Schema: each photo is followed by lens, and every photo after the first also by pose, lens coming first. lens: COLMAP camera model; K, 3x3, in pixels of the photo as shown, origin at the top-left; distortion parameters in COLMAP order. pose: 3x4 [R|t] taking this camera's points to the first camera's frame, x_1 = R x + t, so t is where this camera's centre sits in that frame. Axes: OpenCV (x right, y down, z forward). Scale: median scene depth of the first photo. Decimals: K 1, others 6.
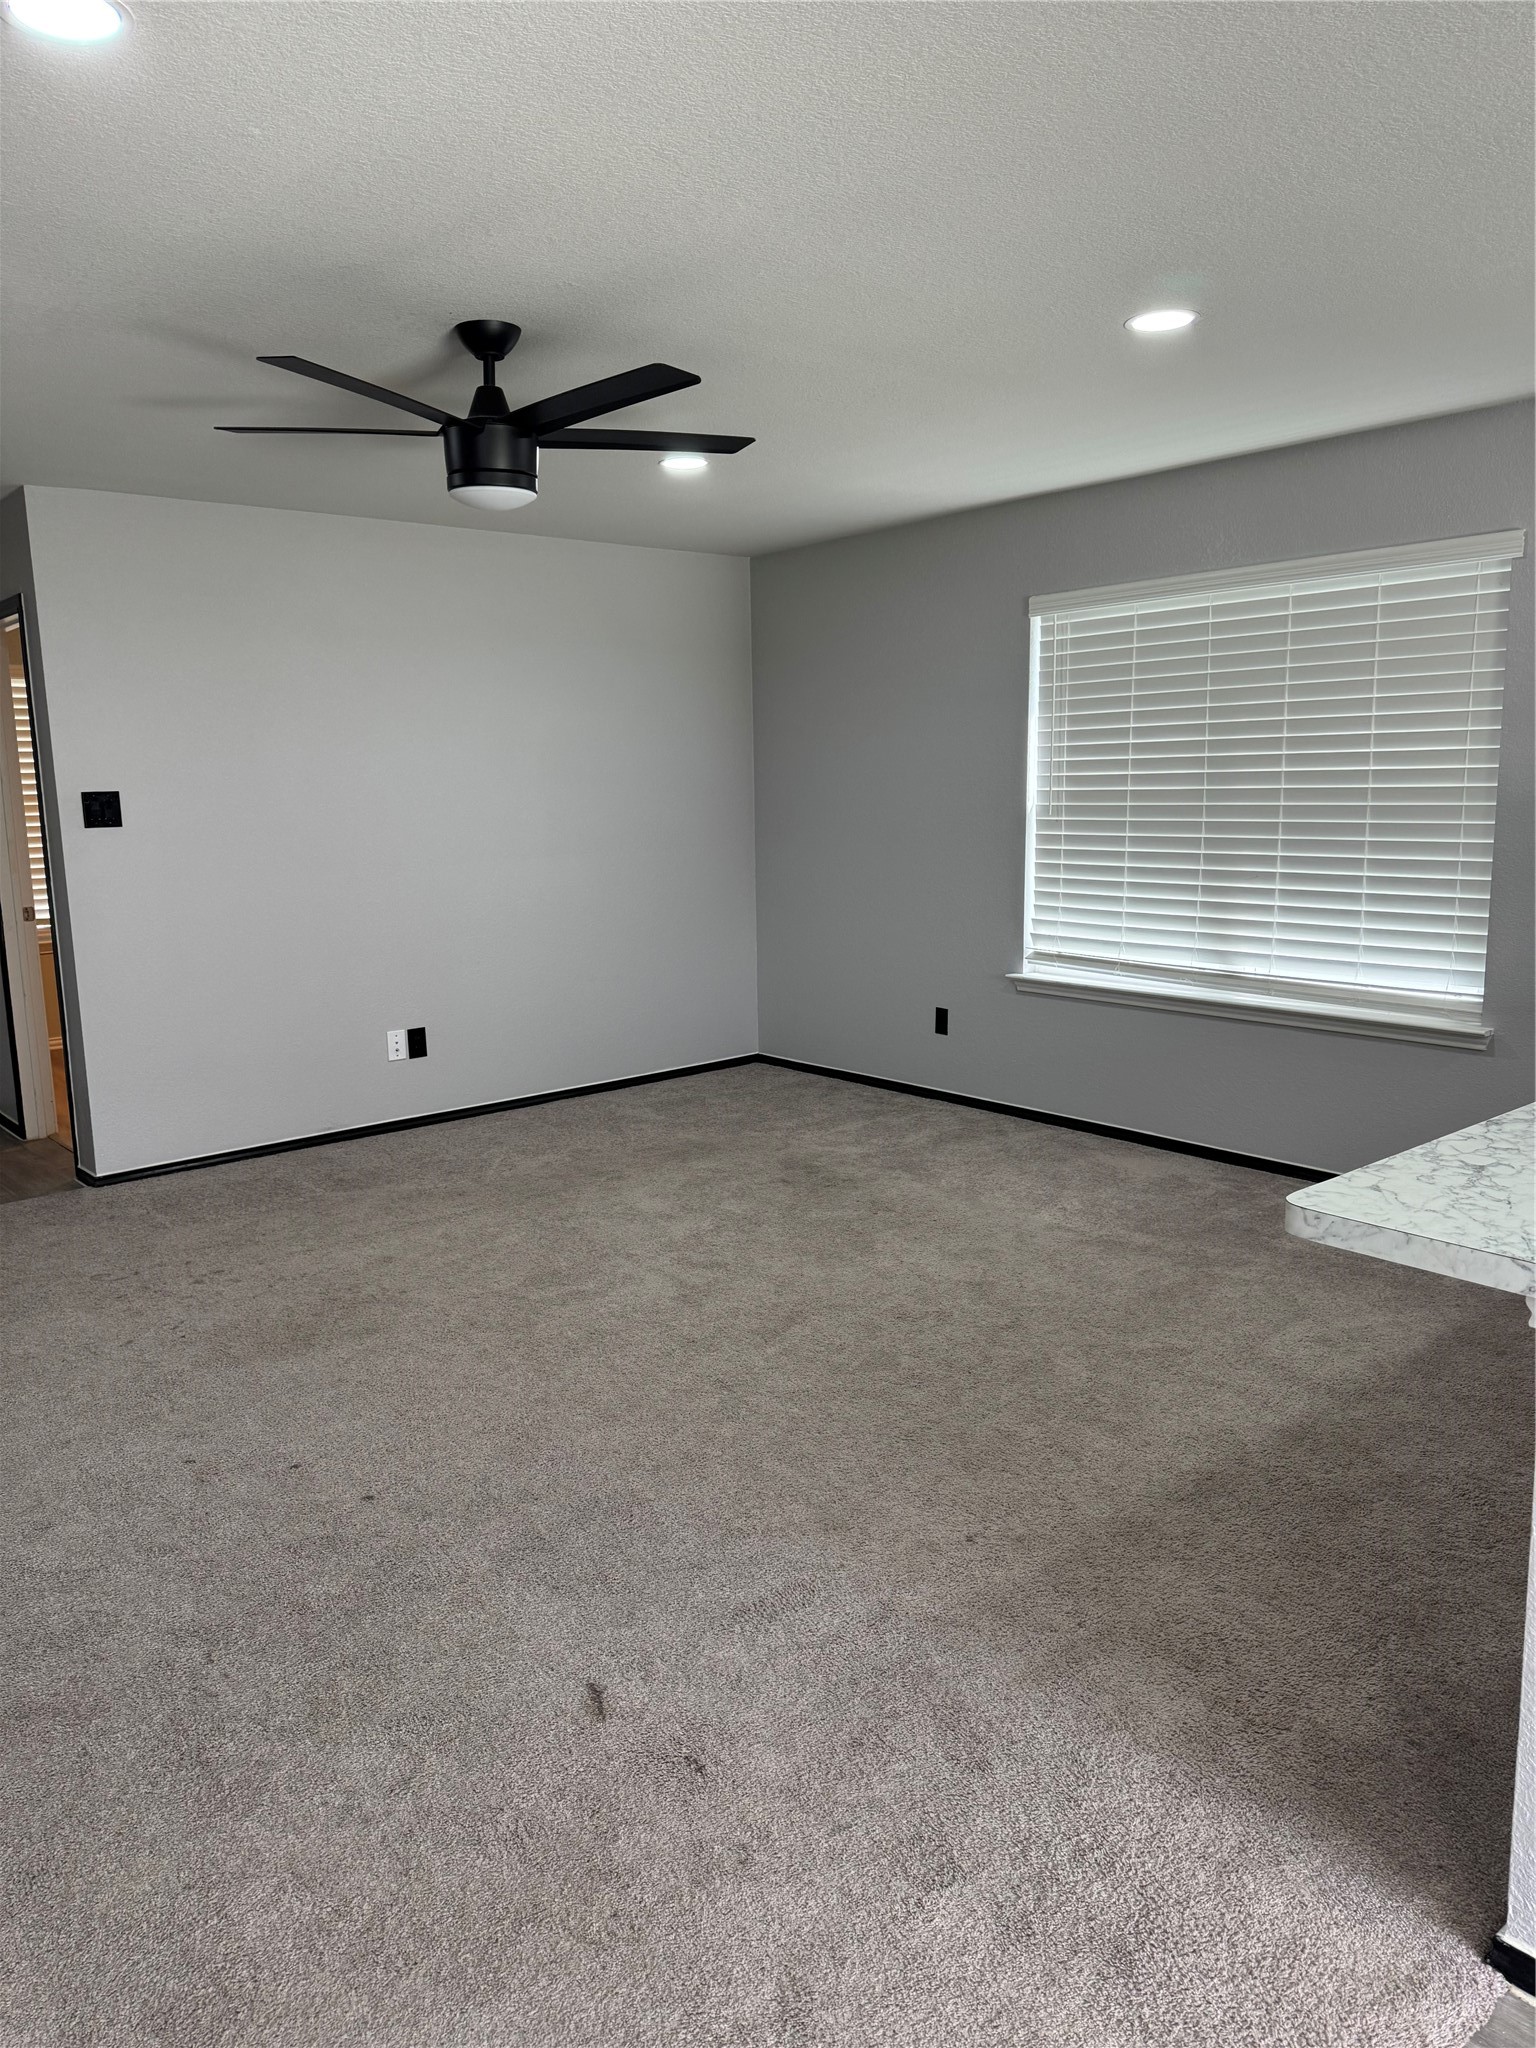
lens RADIAL K [[1438.4, 0, 764.5], [0, 1438.4, 1026.0], [0, 0, 1]] dist [0.033720, -0.027842]
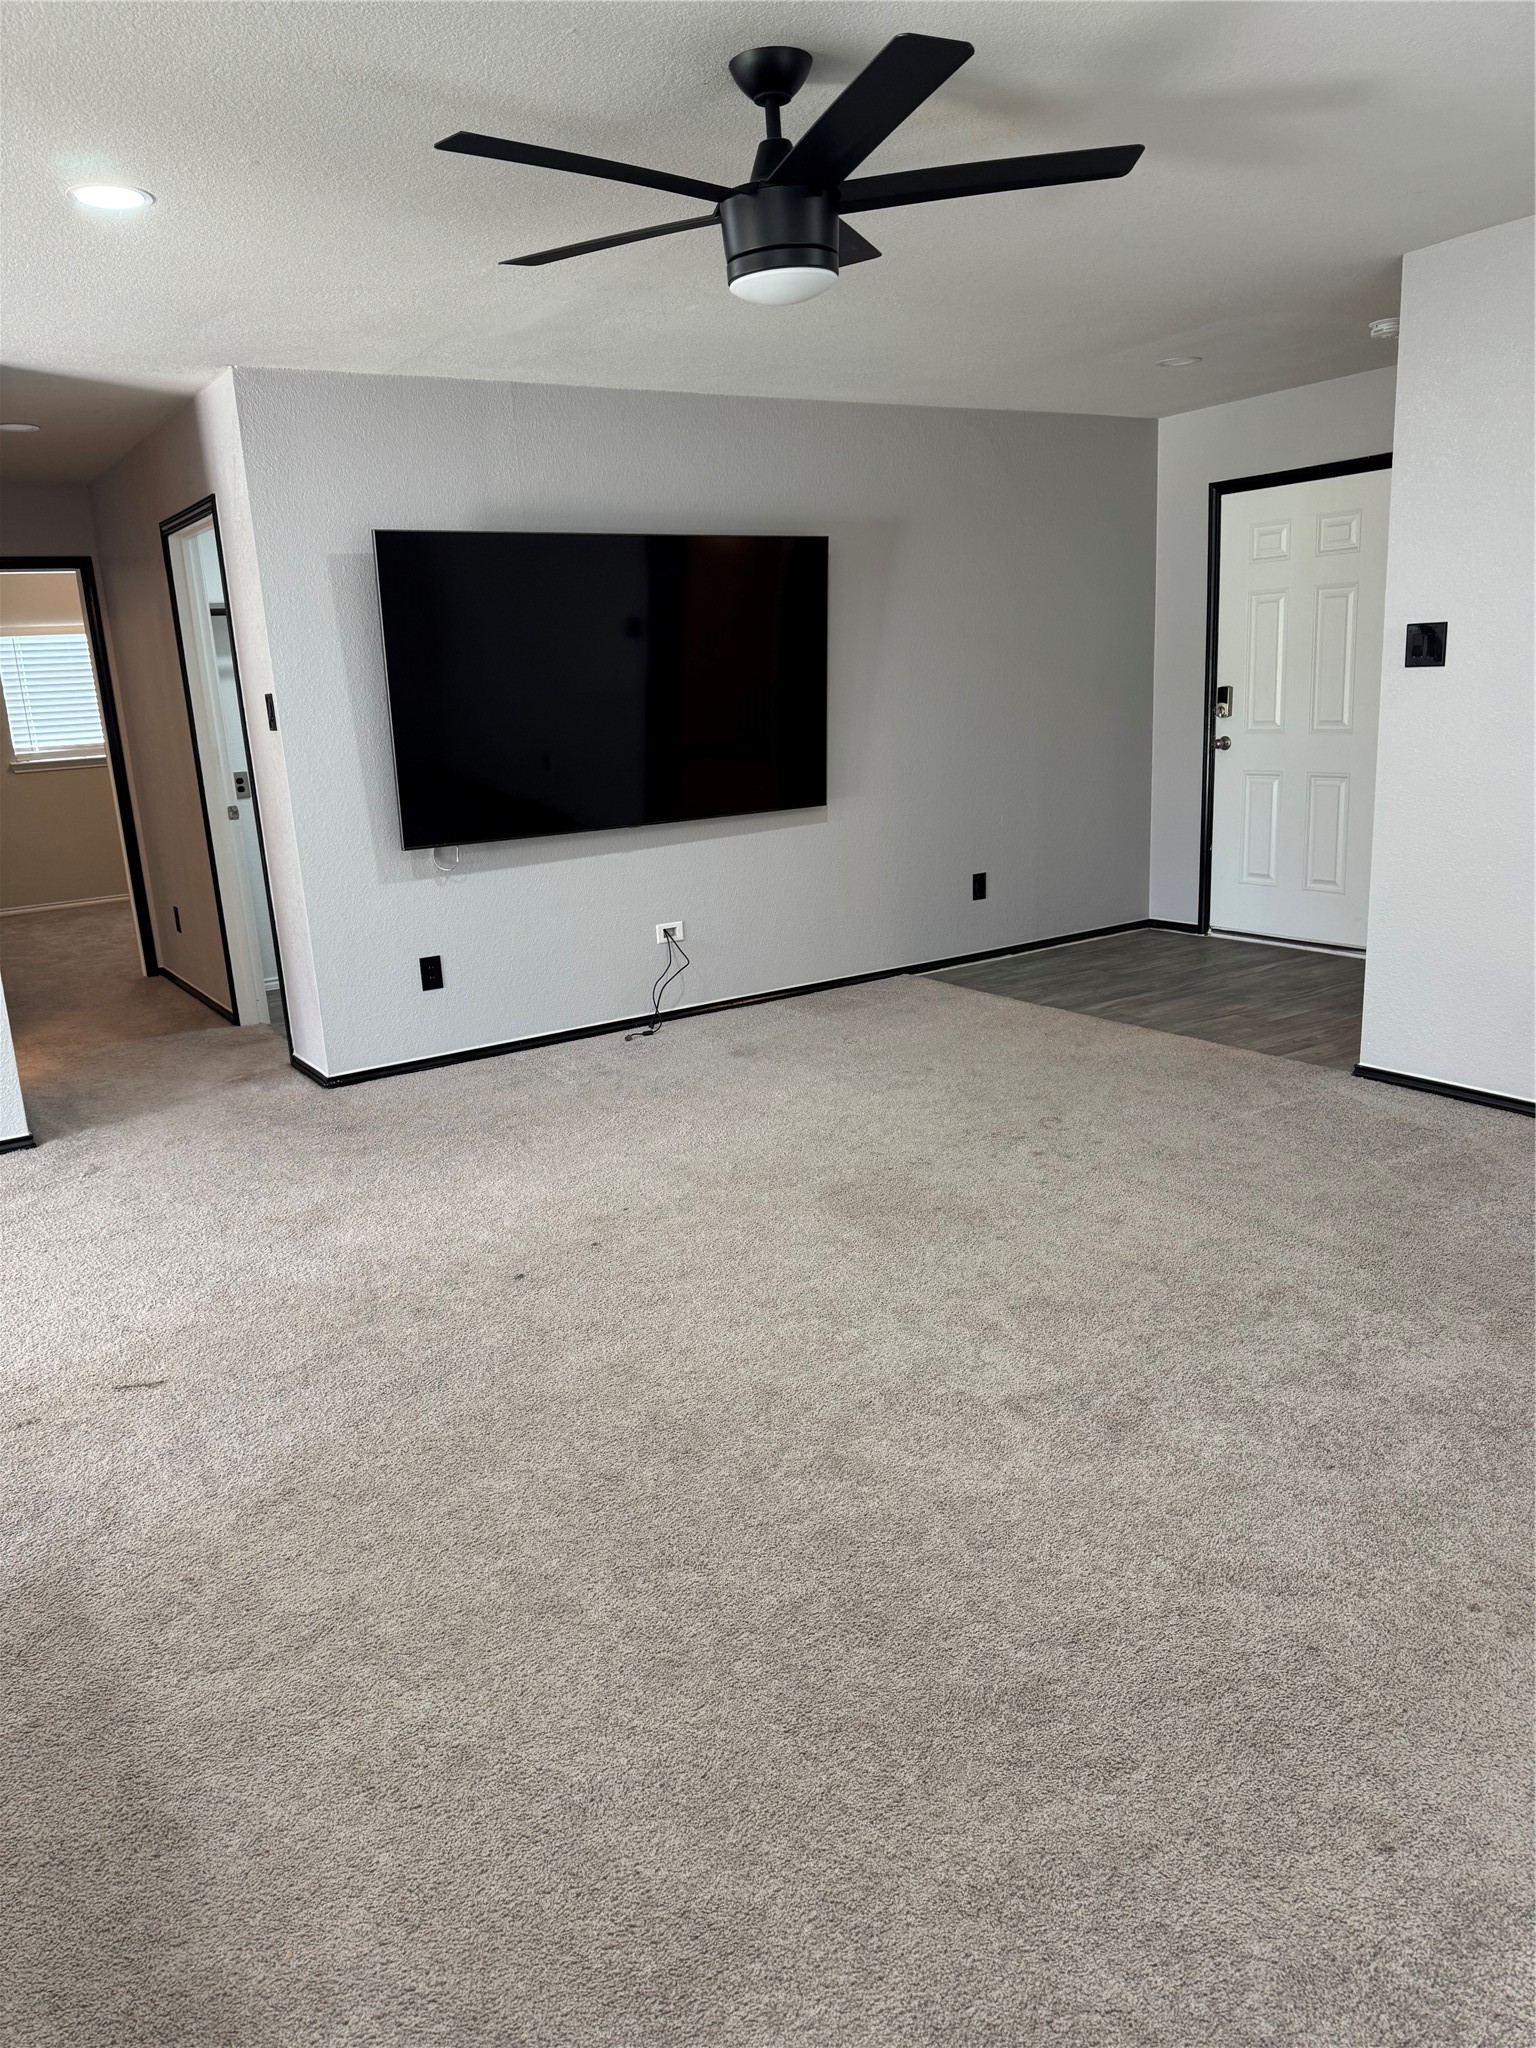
lens RADIAL K [[1438.4, 0, 761.7], [0, 1438.4, 1019.6], [0, 0, 1]] dist [0.033720, -0.027842]
pose [[-0.122233, 0.264526, -0.956601, 0.497383], [-0.120147, 0.952796, 0.278826, -0.146722], [0.985202, 0.149015, -0.084682, 0.816232]]
